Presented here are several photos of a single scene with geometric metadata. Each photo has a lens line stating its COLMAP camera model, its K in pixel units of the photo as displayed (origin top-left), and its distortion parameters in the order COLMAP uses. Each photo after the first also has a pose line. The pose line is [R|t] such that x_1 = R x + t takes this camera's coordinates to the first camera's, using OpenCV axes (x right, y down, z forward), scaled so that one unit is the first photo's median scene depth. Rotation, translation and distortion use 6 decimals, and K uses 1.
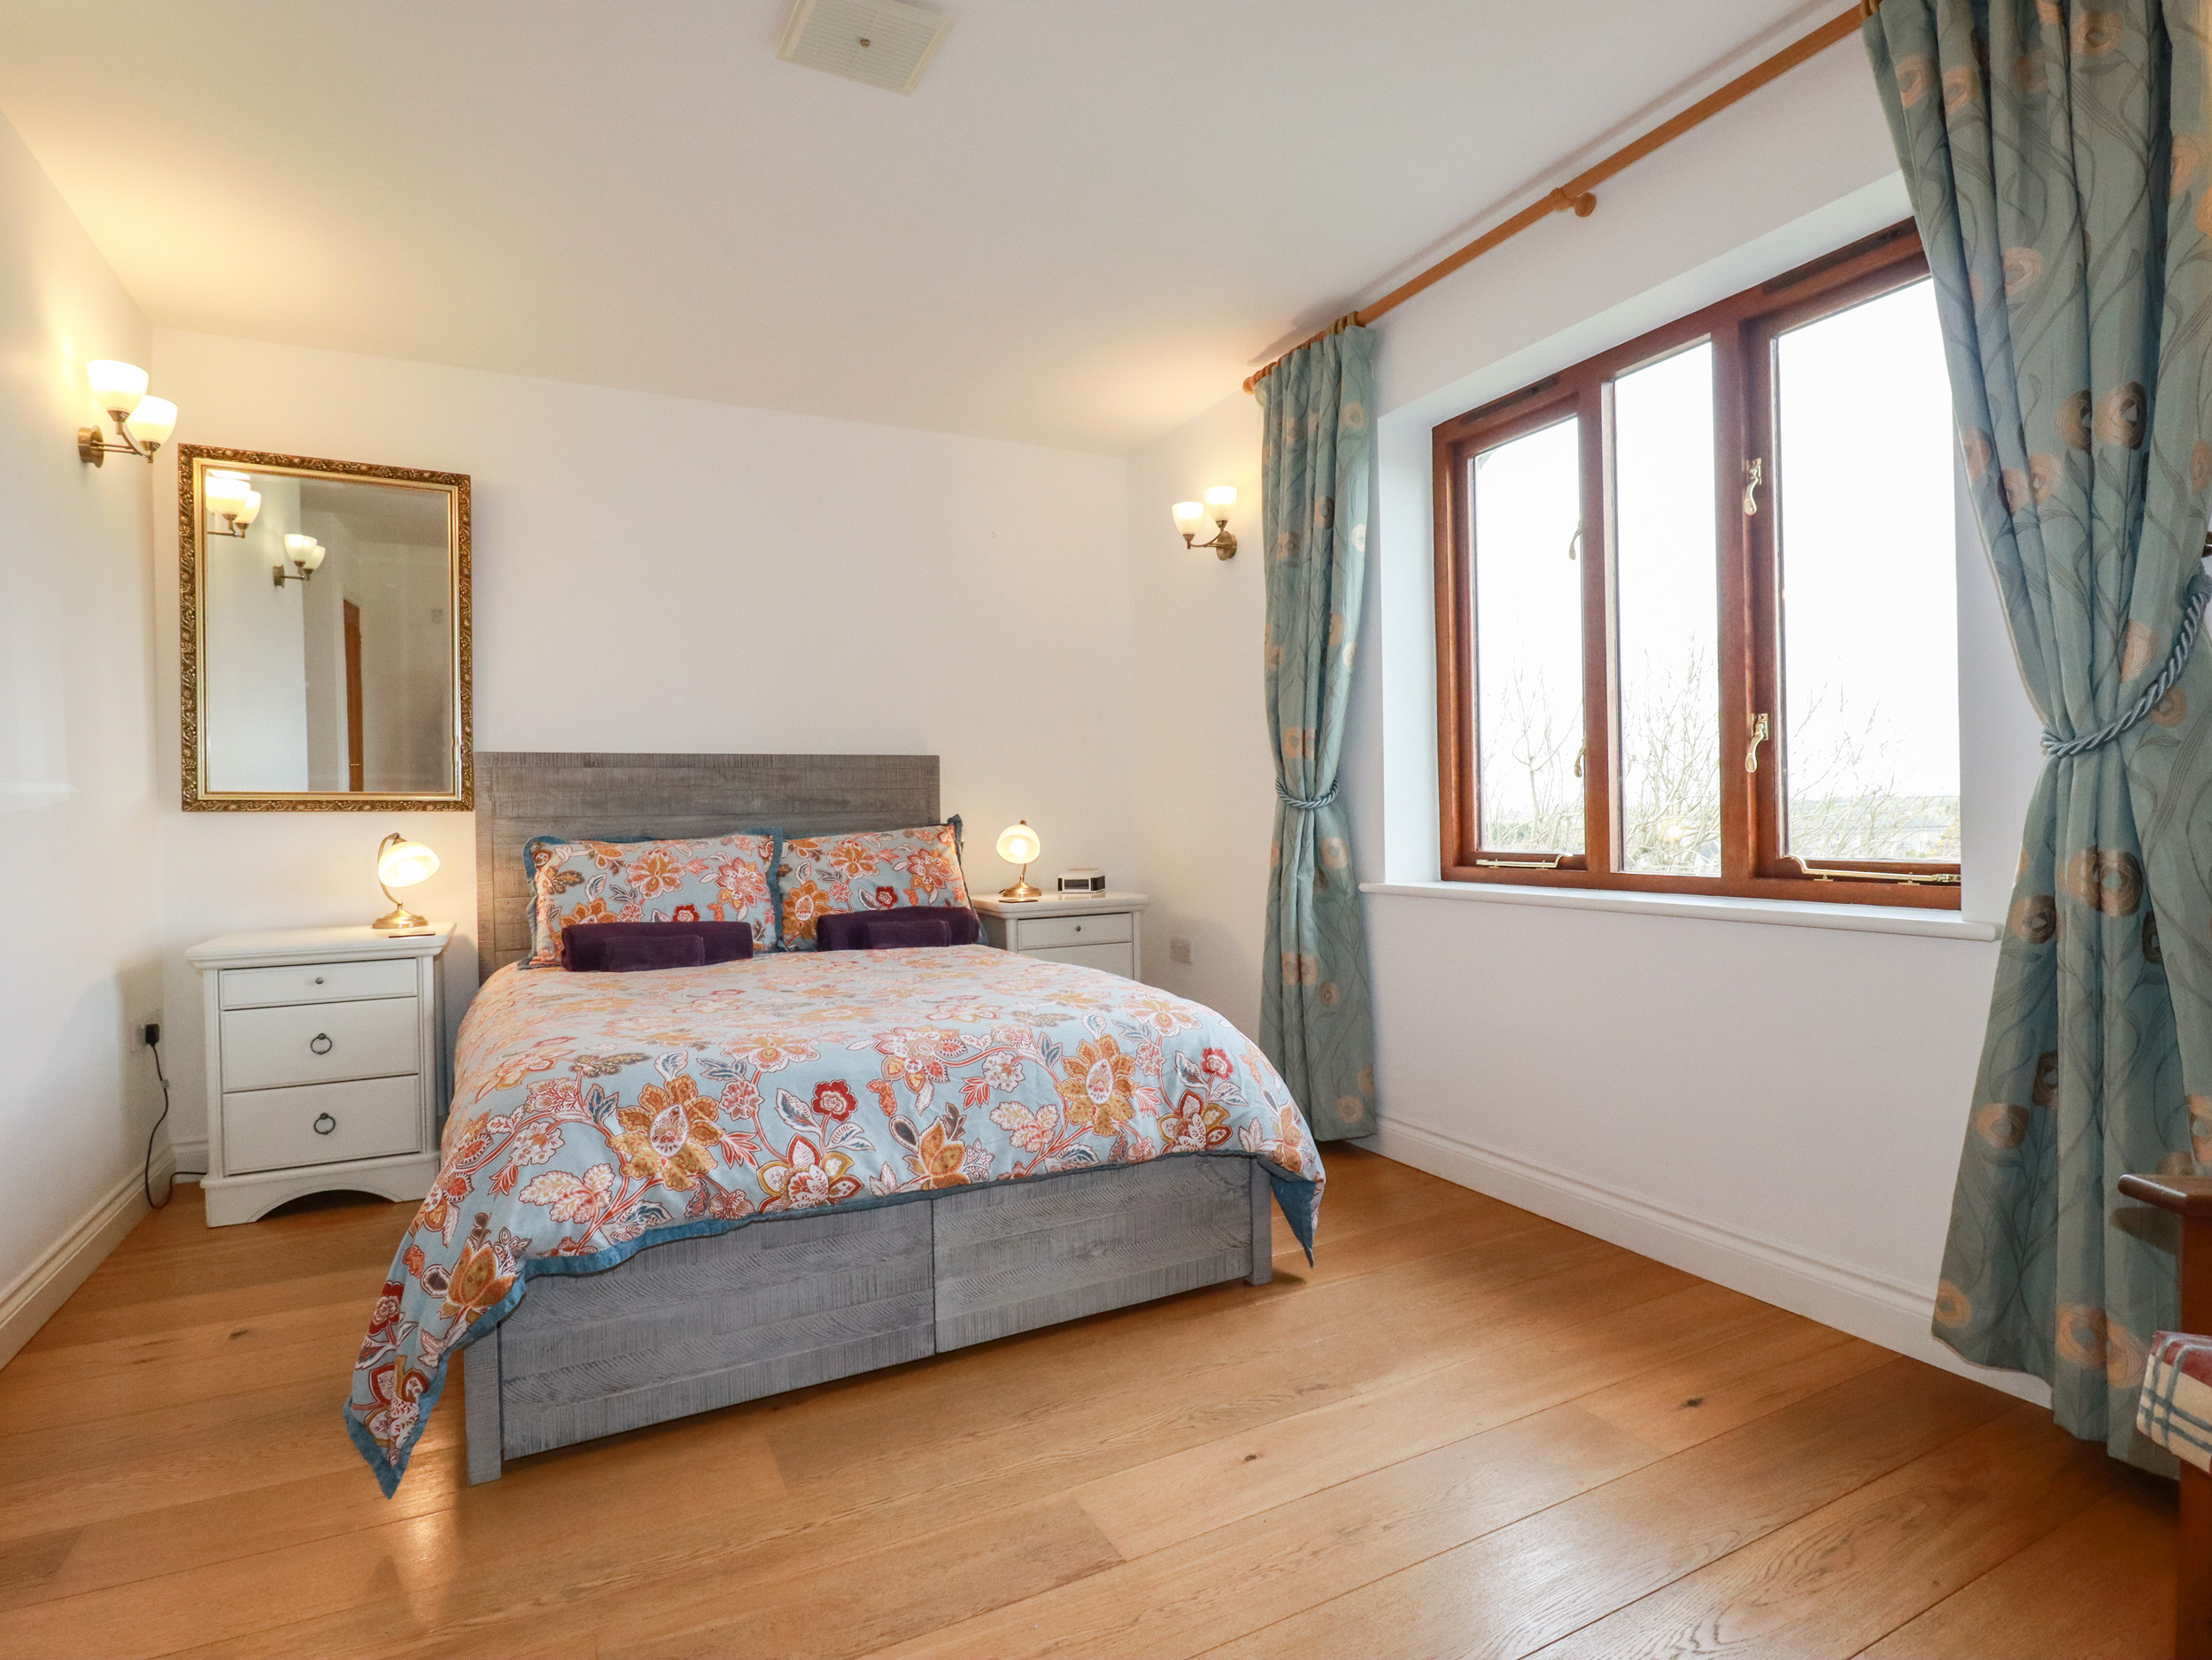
lens RADIAL K [[1130.9, 0, 1106.0], [0, 1130.9, 830.0], [0, 0, 1]] dist [-0.001553, -0.018078]
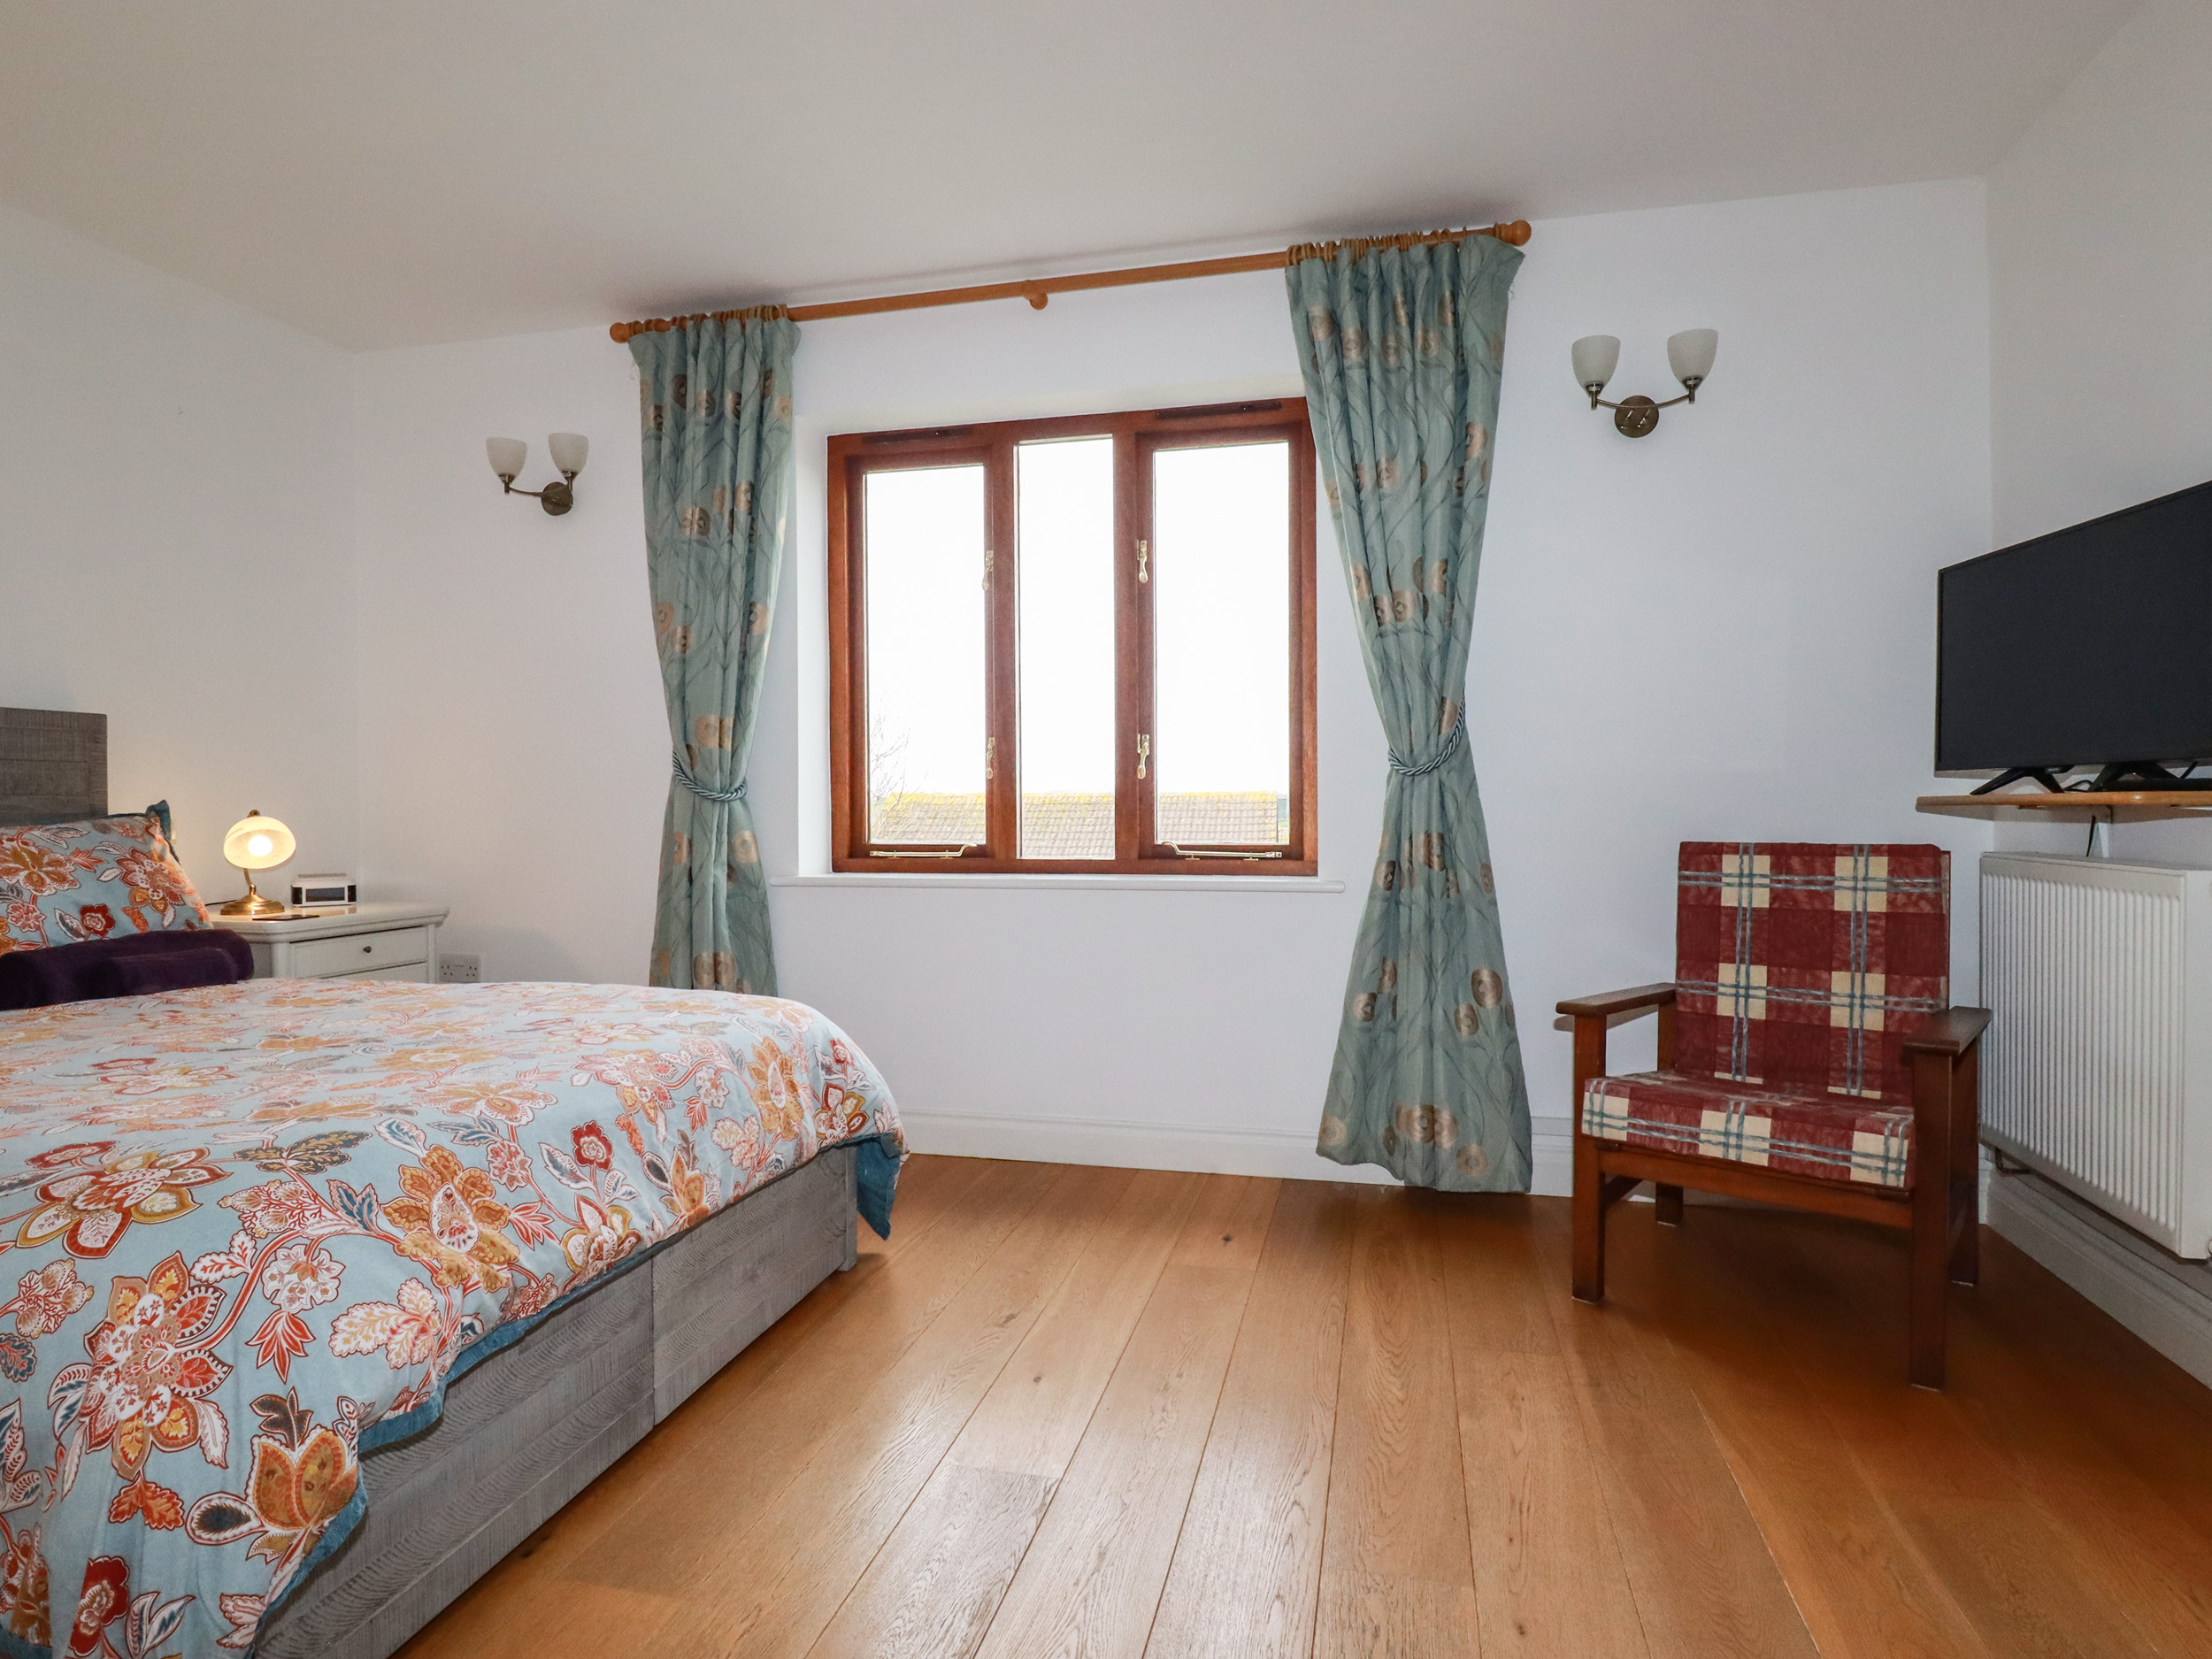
lens RADIAL K [[1195.4, 0, 1108.5], [0, 1195.4, 828.8], [0, 0, 1]] dist [-0.001211, -0.016664]
pose [[0.650804, 0.000139, 0.759245, -0.581755], [0.001436, 0.999998, -0.001414, 0.010538], [-0.759244, 0.002011, 0.650803, 0.140327]]
